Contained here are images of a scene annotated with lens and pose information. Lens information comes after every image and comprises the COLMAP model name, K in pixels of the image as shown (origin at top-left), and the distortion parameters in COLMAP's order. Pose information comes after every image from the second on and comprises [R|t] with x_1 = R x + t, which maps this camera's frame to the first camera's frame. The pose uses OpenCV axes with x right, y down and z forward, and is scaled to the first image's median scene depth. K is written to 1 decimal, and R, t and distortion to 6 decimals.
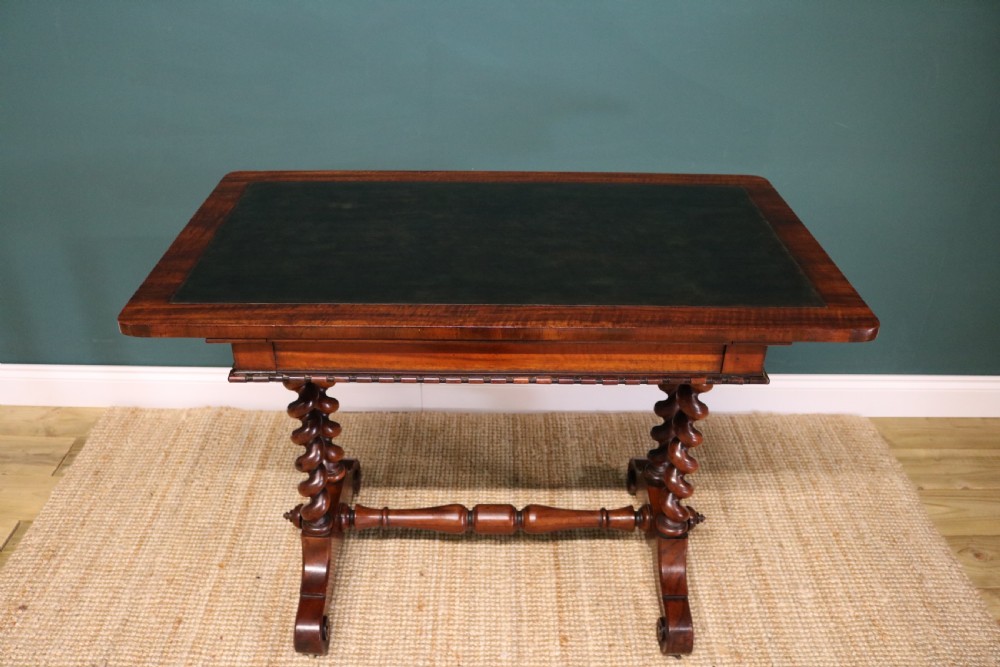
lens RADIAL K [[822.7, 0, 493.1], [0, 822.7, 336.5], [0, 0, 1]] dist [-0.144915, 0.101915]
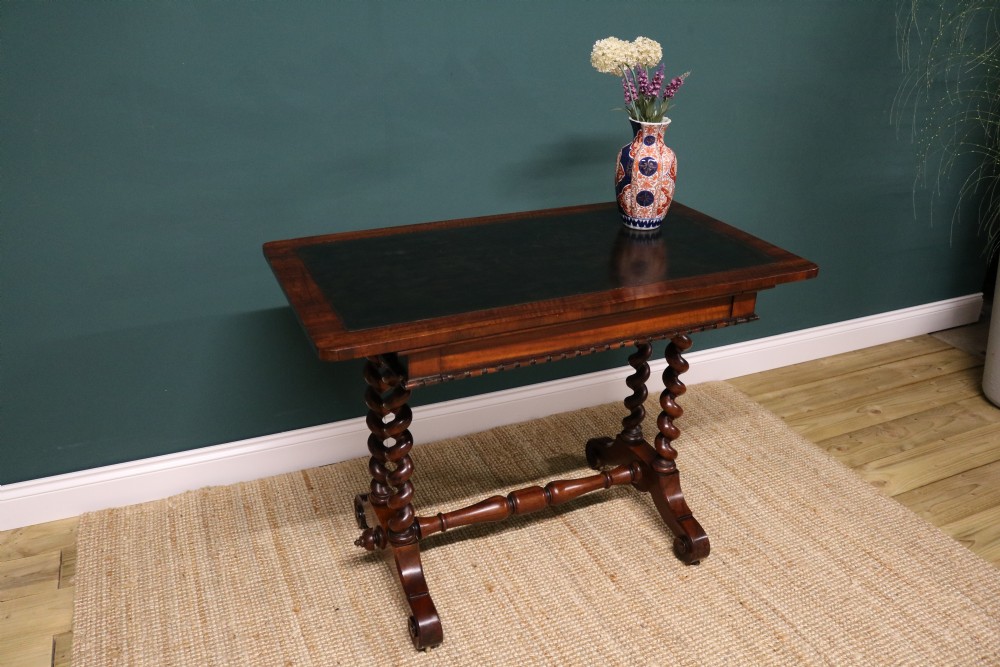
lens RADIAL K [[822.7, 0, 496.7], [0, 822.7, 335.1], [0, 0, 1]] dist [-0.144915, 0.101915]
pose [[0.914668, -0.166886, 0.368146, -0.447673], [0.206968, 0.975701, -0.071919, 0.065591], [-0.347198, 0.141977, 0.926982, -0.130271]]
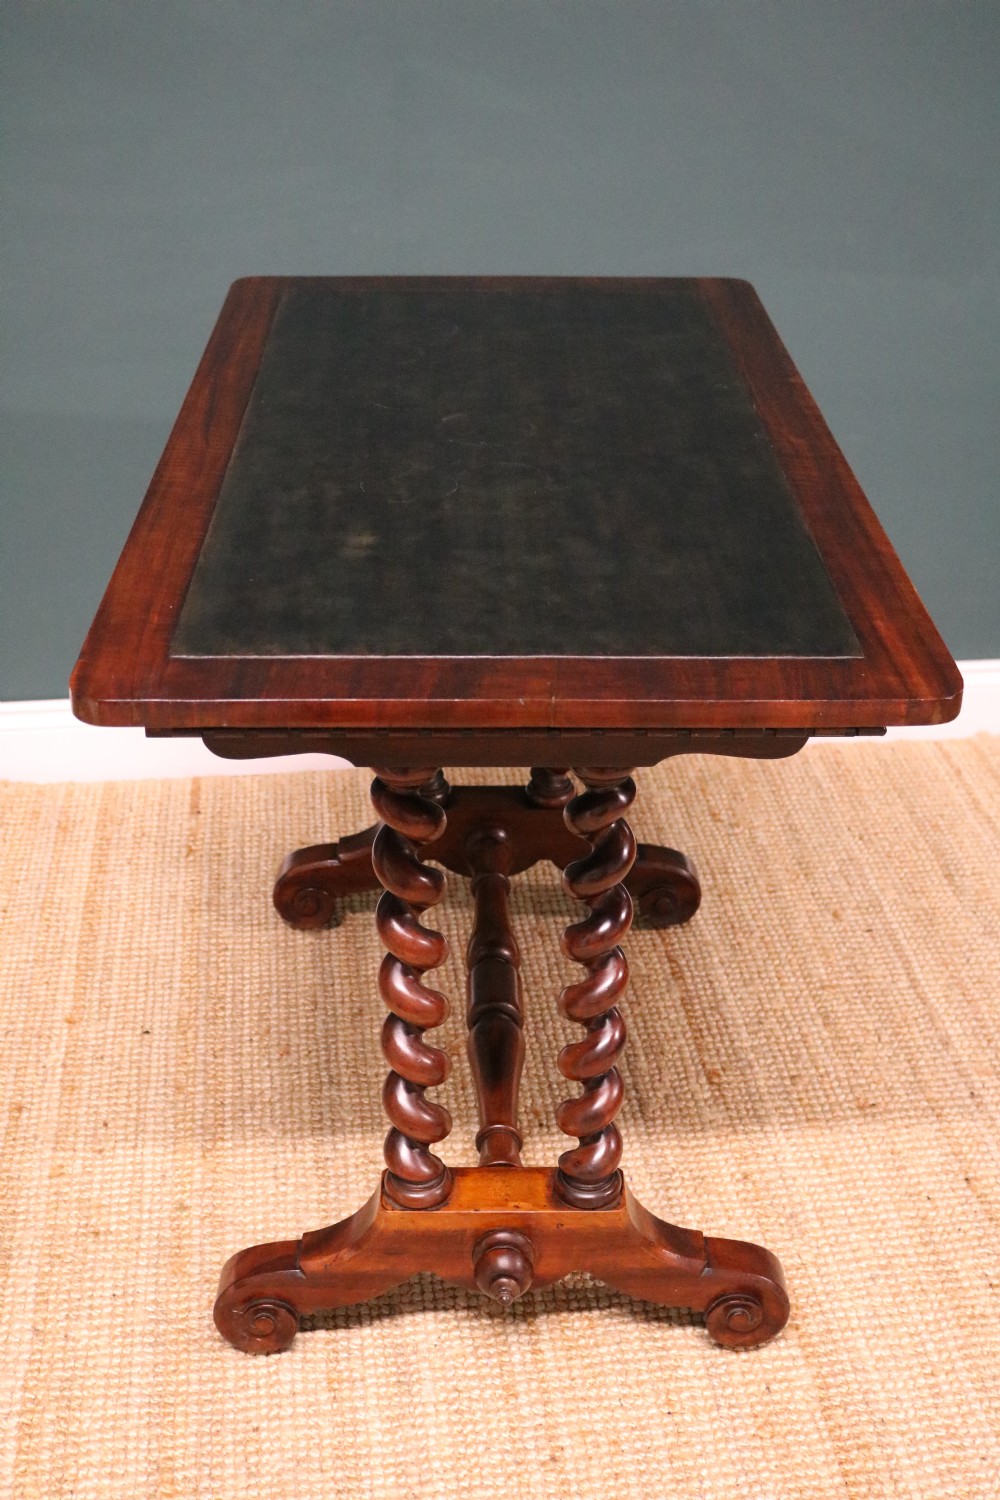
lens RADIAL K [[1838.8, 0, 533.2], [0, 1838.8, 767.3], [0, 0, 1]] dist [-0.071124, 0.000000]
pose [[0.990655, -0.060234, 0.122372, -0.179020], [0.063979, 0.997588, -0.026907, 0.176219], [-0.120456, 0.034485, 0.992120, -0.279516]]
